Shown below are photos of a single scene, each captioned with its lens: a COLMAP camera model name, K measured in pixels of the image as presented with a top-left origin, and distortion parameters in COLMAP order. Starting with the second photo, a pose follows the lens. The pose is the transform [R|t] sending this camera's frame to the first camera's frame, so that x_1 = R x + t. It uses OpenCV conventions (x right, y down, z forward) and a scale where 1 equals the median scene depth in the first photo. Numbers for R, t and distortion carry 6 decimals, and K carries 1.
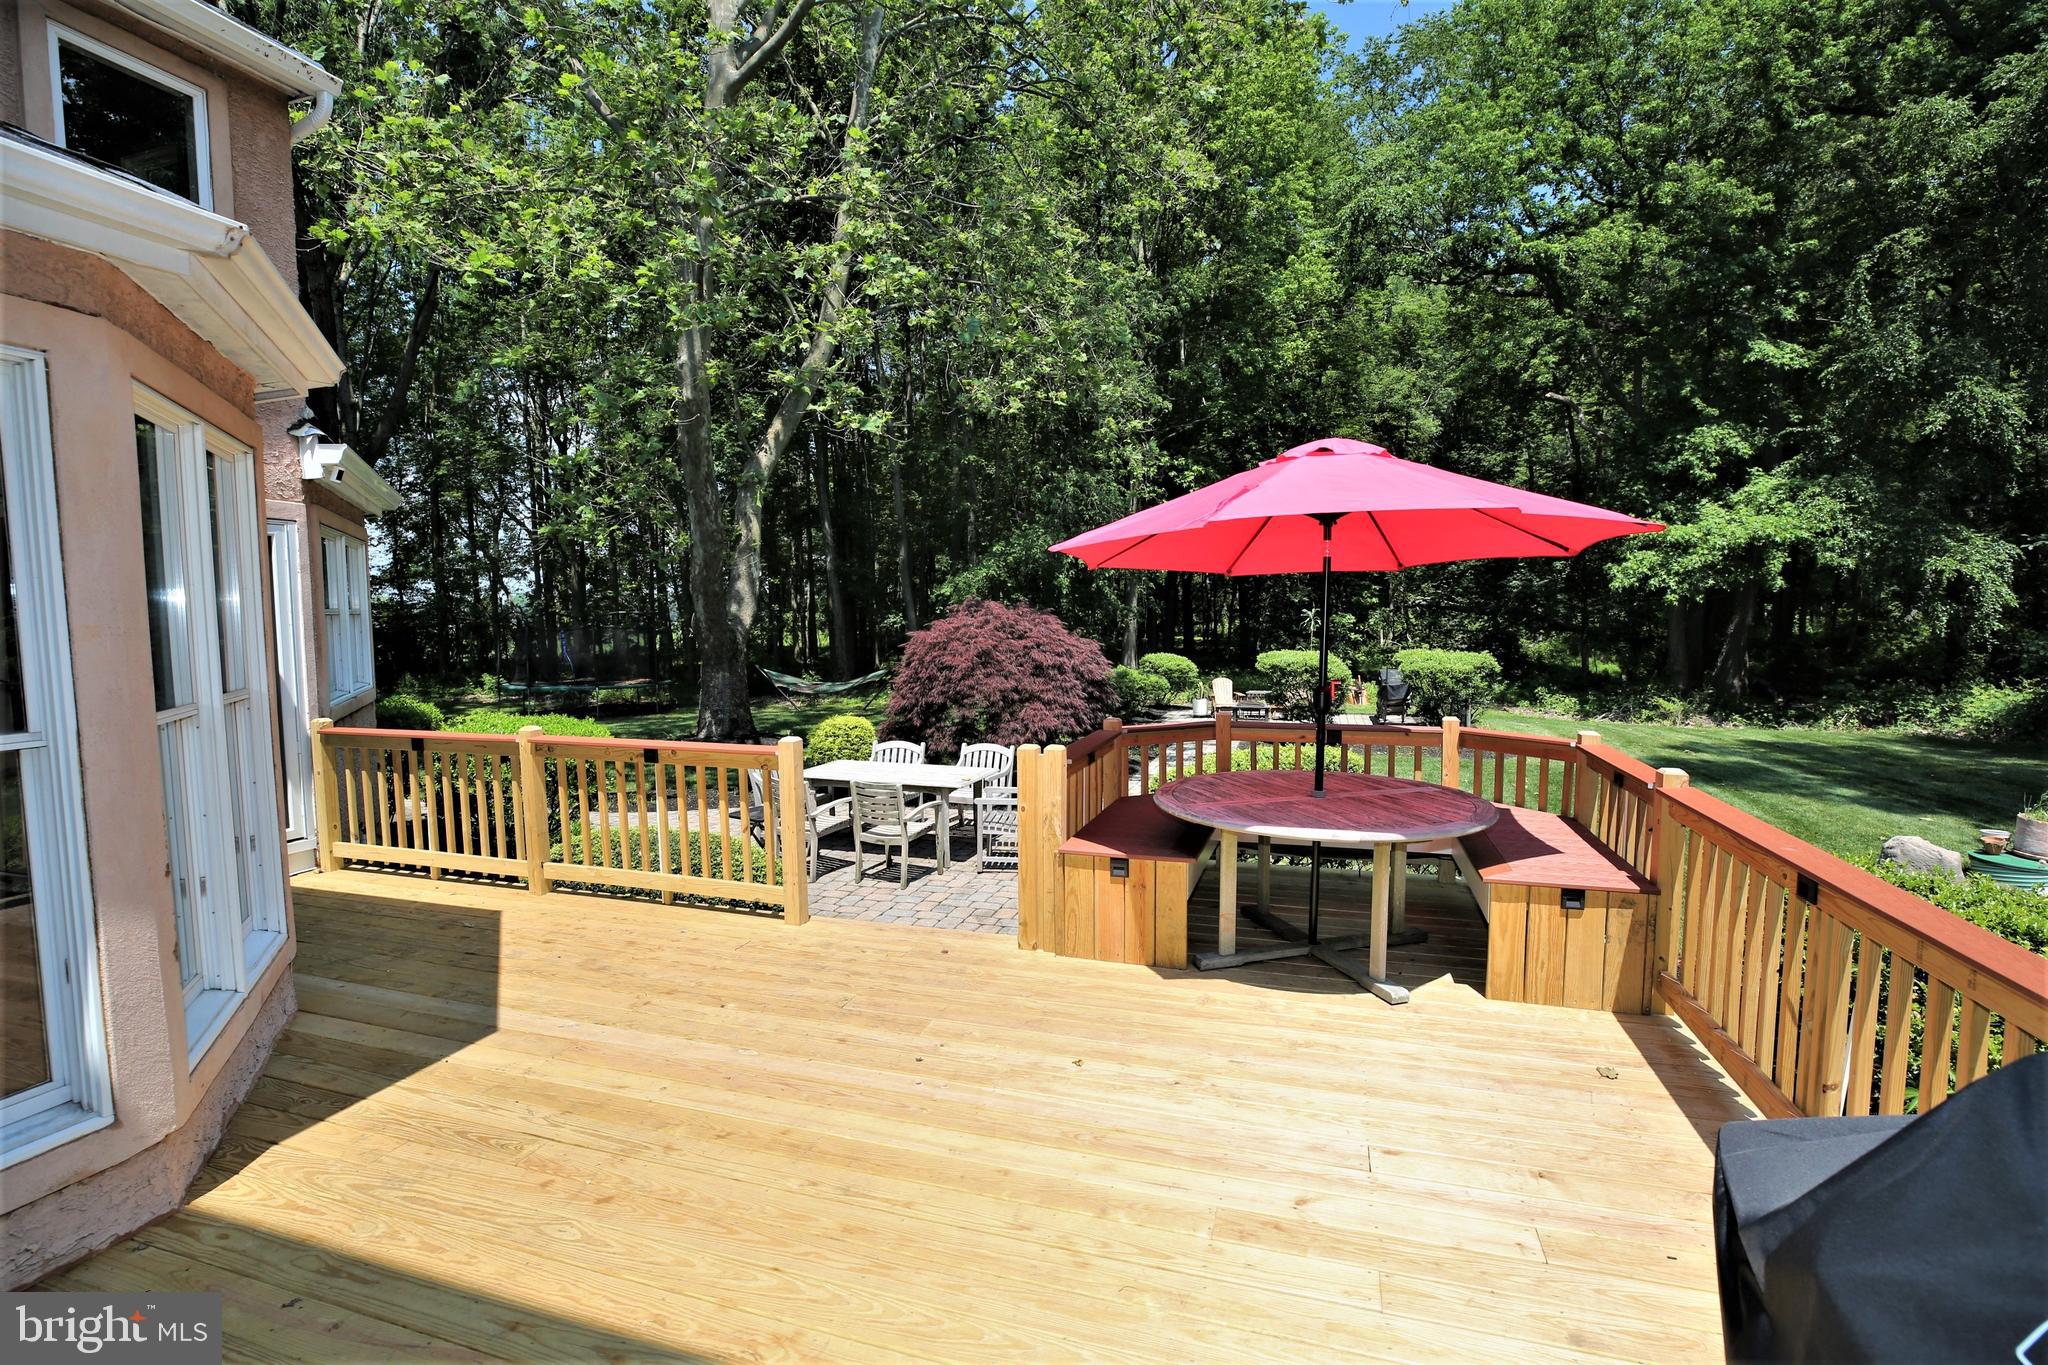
lens RADIAL K [[948.6, 0, 1039.7], [0, 948.6, 692.9], [0, 0, 1]] dist [-0.016536, 0.001080]
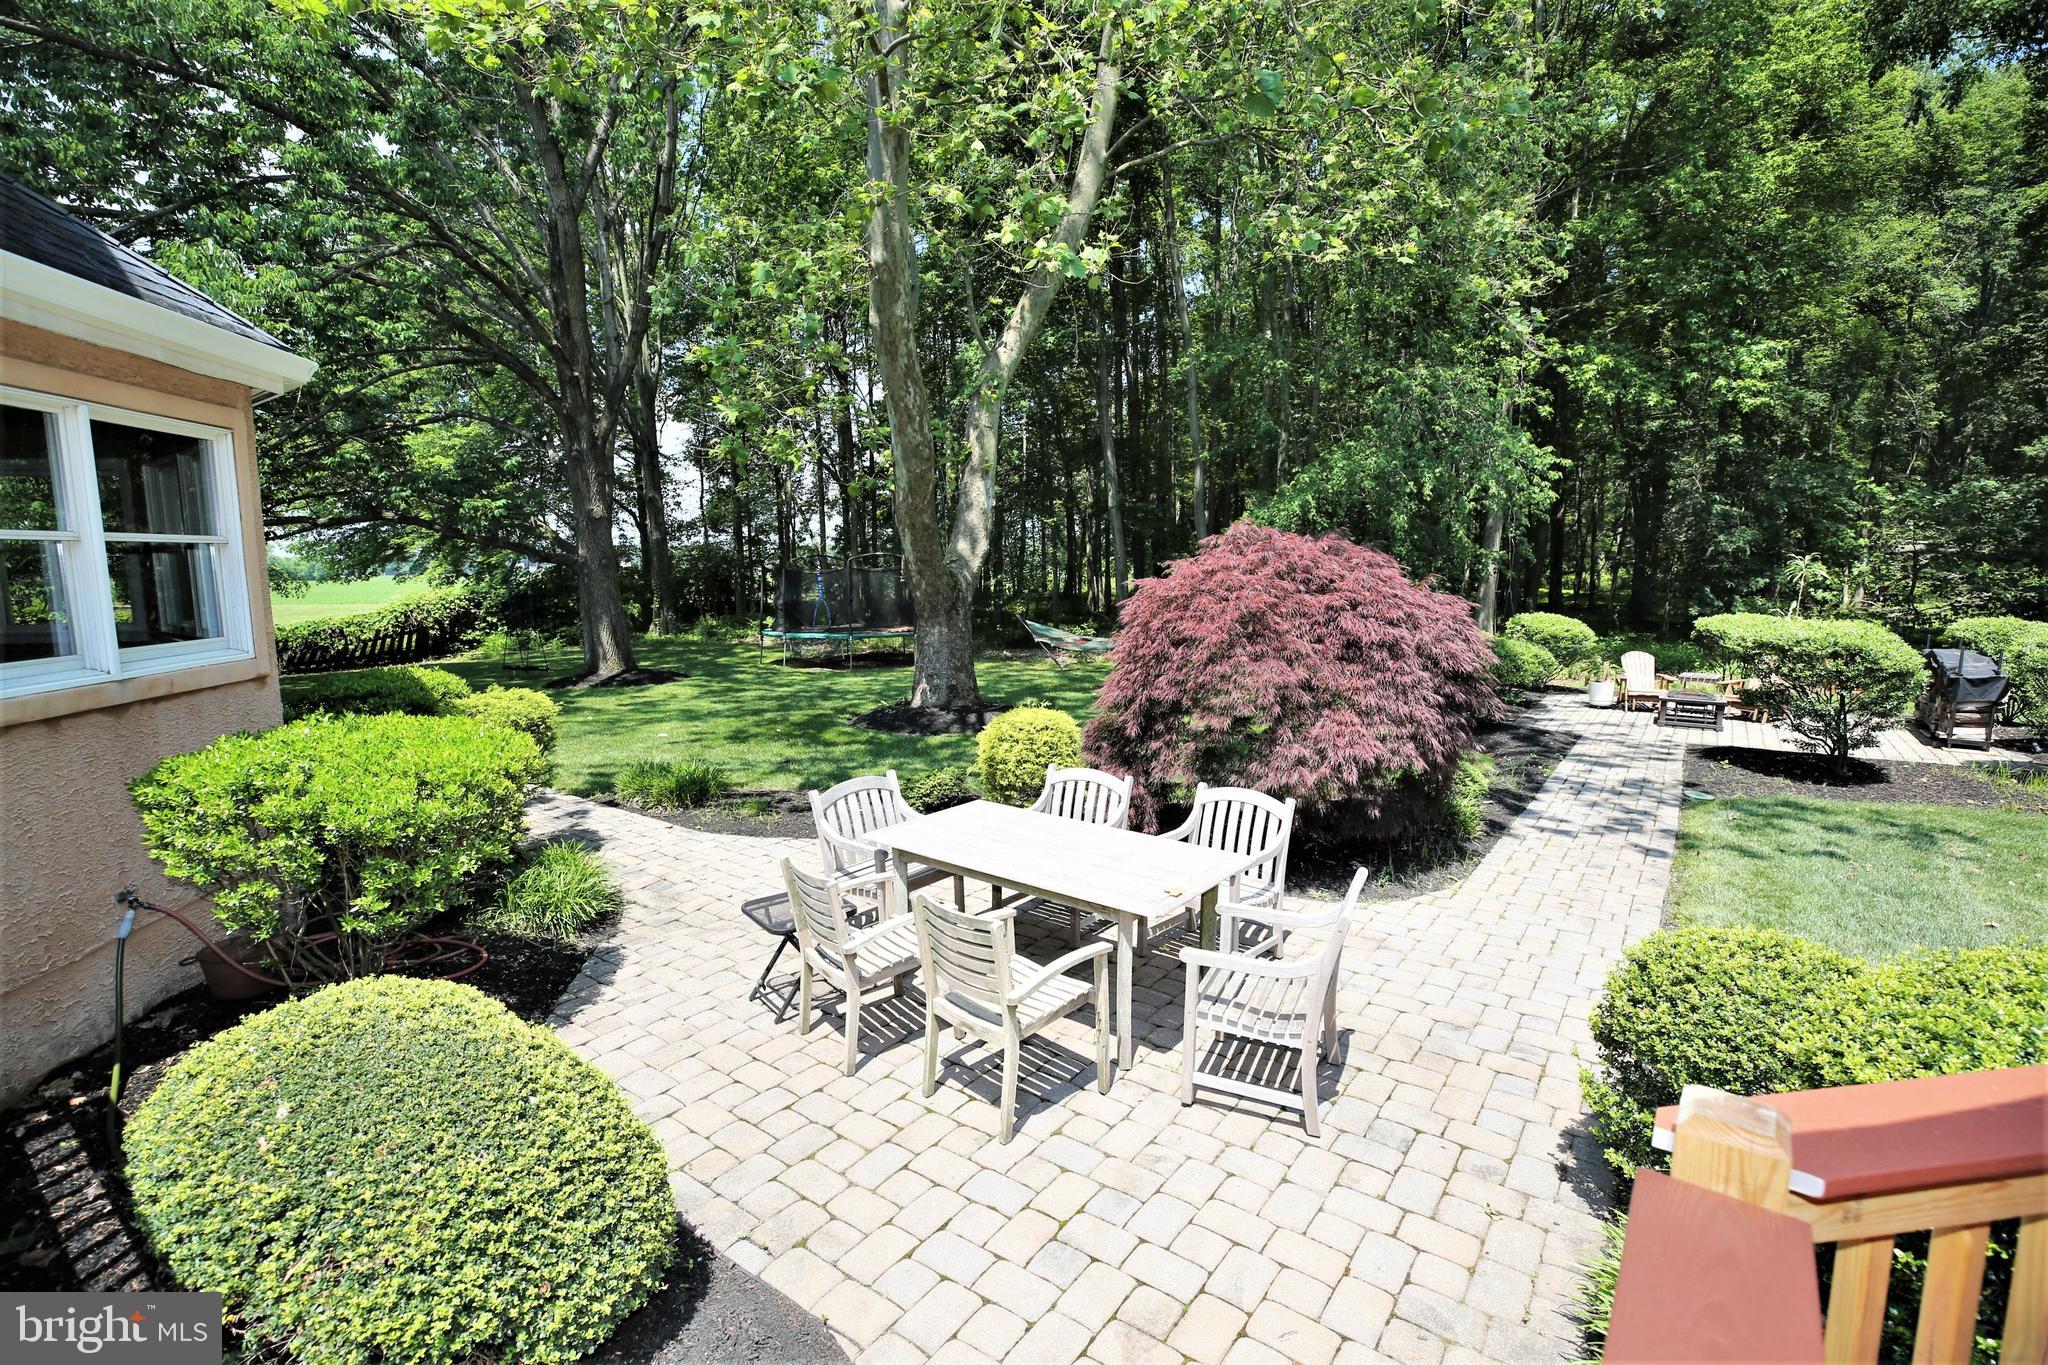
lens RADIAL K [[944.3, 0, 1033.2], [0, 944.3, 693.6], [0, 0, 1]] dist [-0.044834, 0.018167]
pose [[0.942578, 0.049980, -0.330224, 0.002935], [-0.031016, 0.997566, 0.062450, -0.013869], [0.332542, -0.048622, 0.941834, 0.214295]]
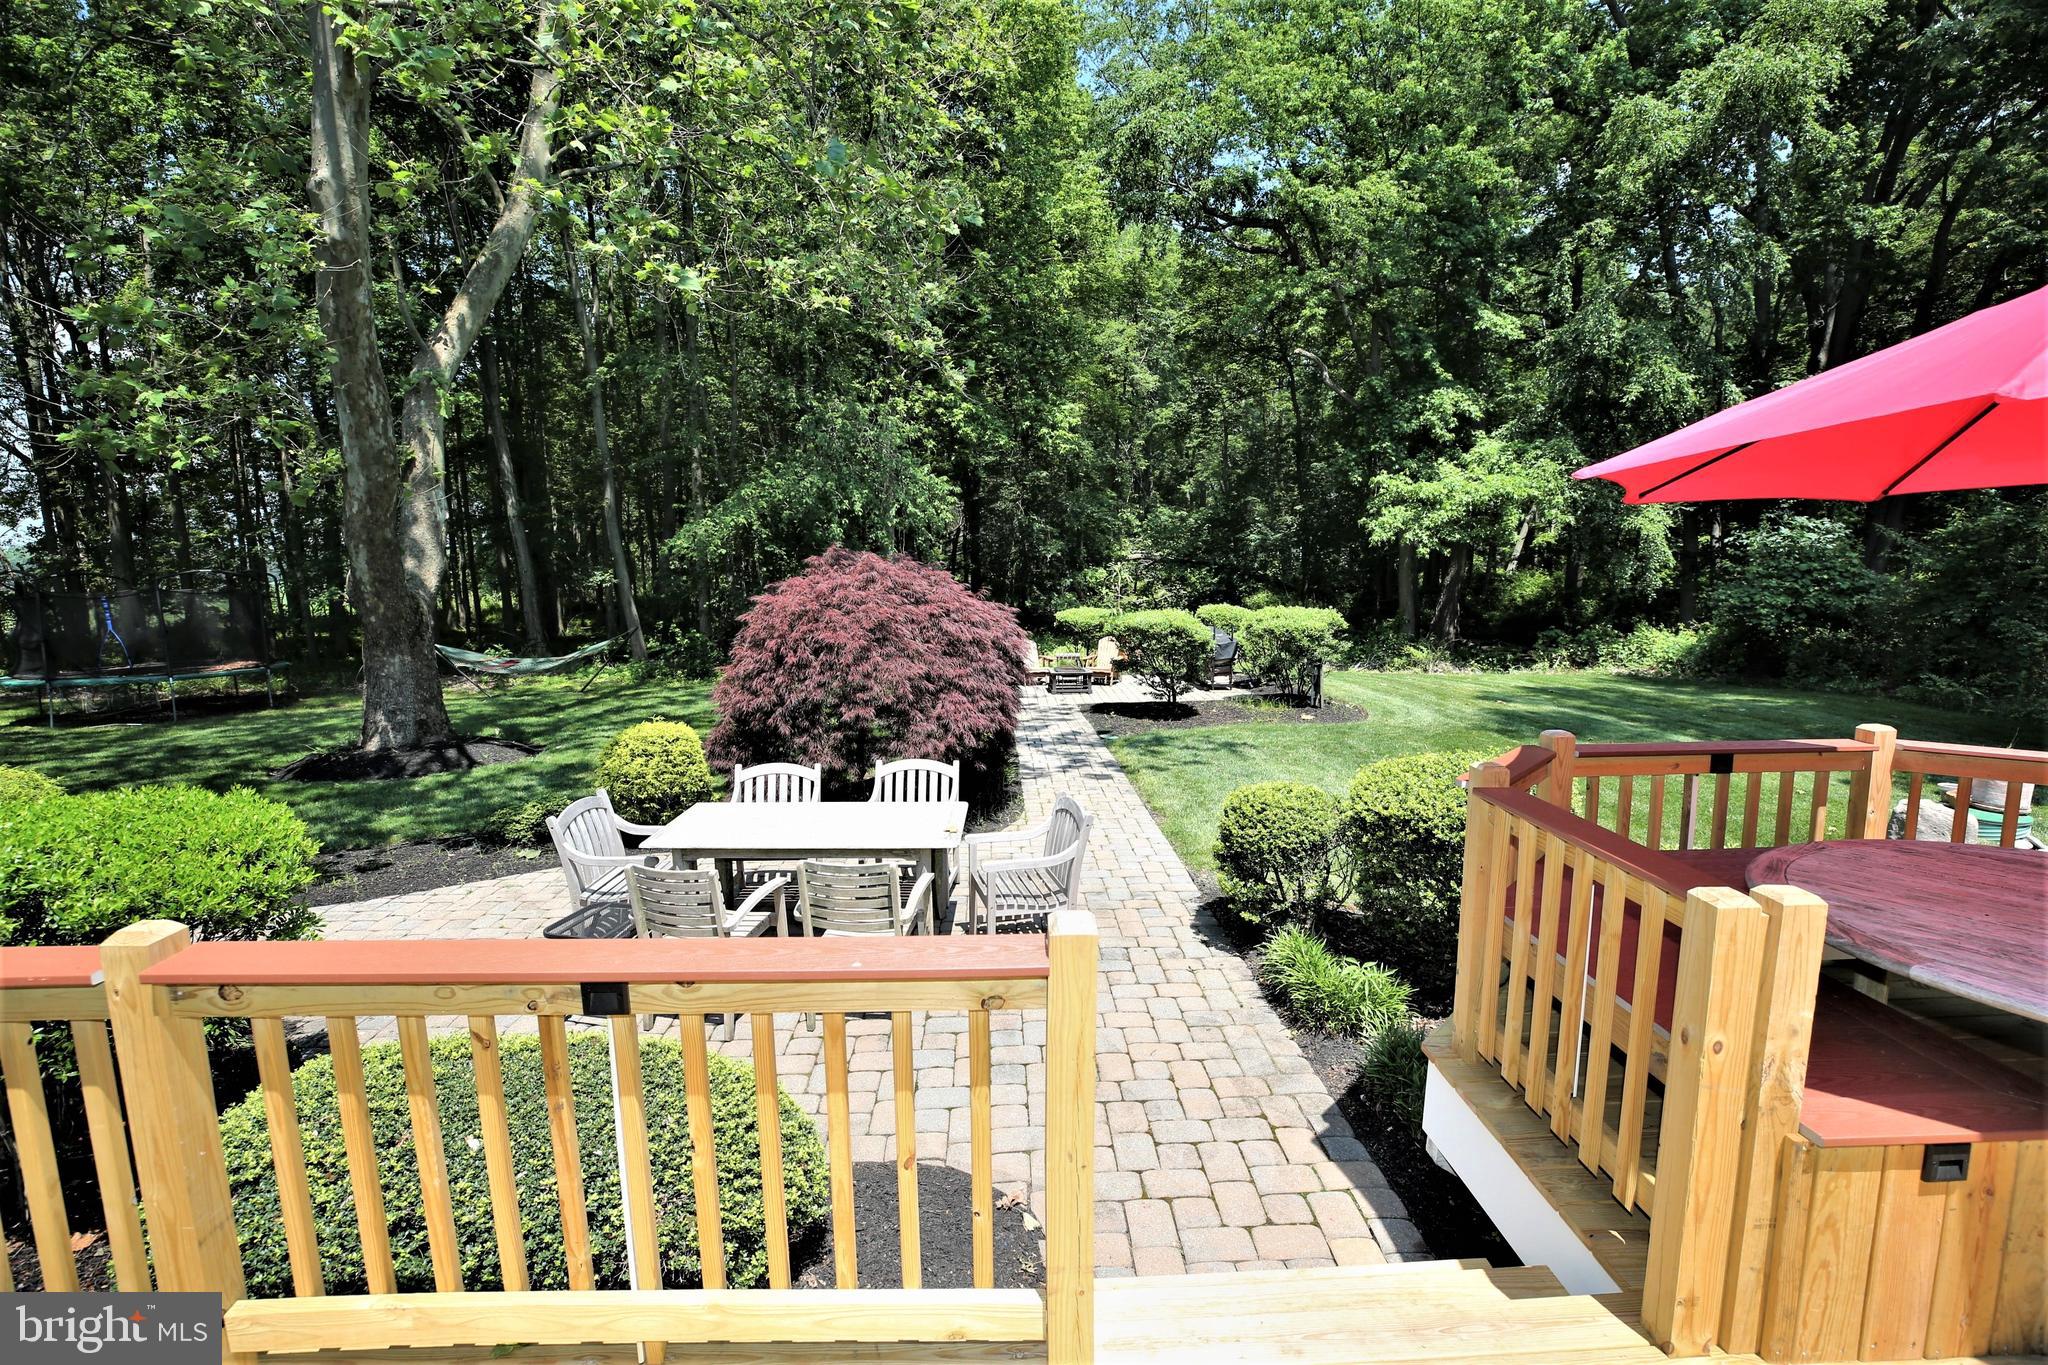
lens RADIAL K [[944.3, 0, 1033.2], [0, 944.3, 693.6], [0, 0, 1]] dist [-0.044834, 0.018167]
pose [[0.945929, -0.046167, 0.321071, -0.088663], [0.030245, 0.998061, 0.054407, -0.013189], [-0.322960, -0.041755, 0.945491, 0.153793]]
